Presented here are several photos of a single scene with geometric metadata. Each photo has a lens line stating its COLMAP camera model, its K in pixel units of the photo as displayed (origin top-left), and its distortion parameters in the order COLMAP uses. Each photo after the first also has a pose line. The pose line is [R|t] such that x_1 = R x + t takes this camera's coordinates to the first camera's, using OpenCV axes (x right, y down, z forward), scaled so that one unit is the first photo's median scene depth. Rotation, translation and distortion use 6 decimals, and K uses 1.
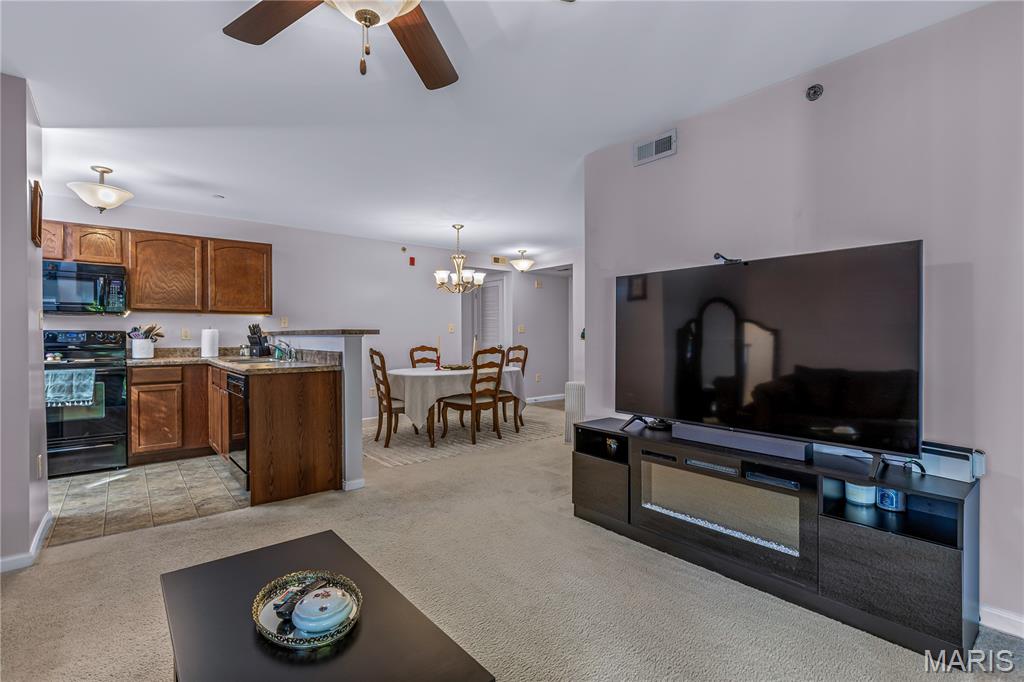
lens RADIAL K [[478.2, 0, 513.2], [0, 478.2, 339.8], [0, 0, 1]] dist [0.000682, -0.000257]
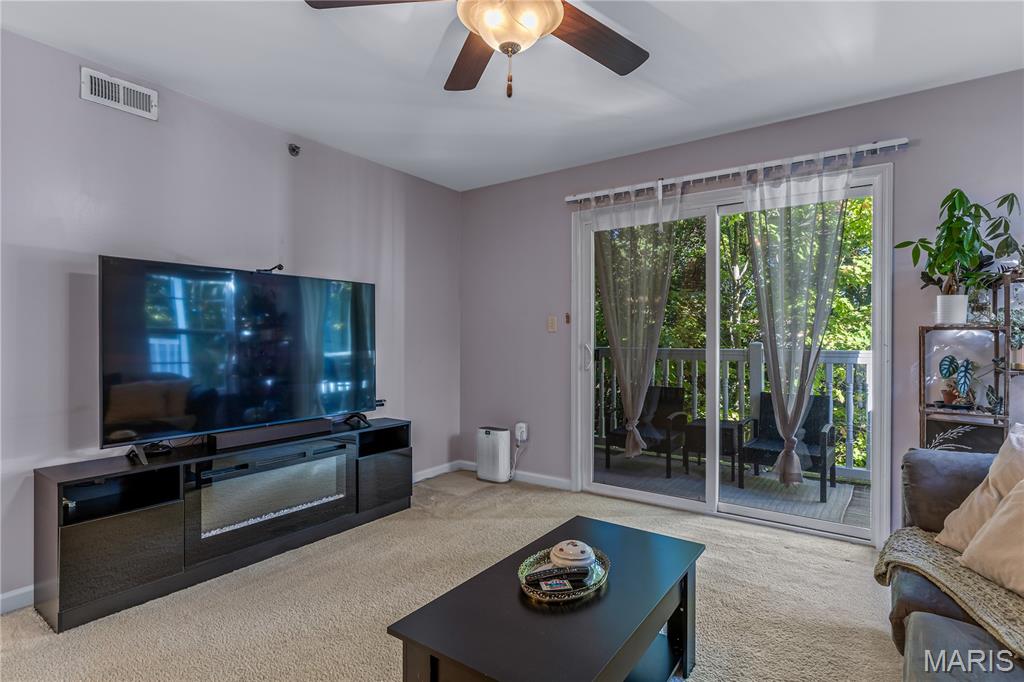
lens RADIAL K [[550.6, 0, 511.1], [0, 550.6, 340.8], [0, 0, 1]] dist [0.004827, 0.000734]
pose [[-0.266769, -0.008163, 0.963726, -0.927934], [0.002293, 0.999956, 0.009105, -0.017286], [-0.963758, 0.004639, -0.266738, 0.810302]]
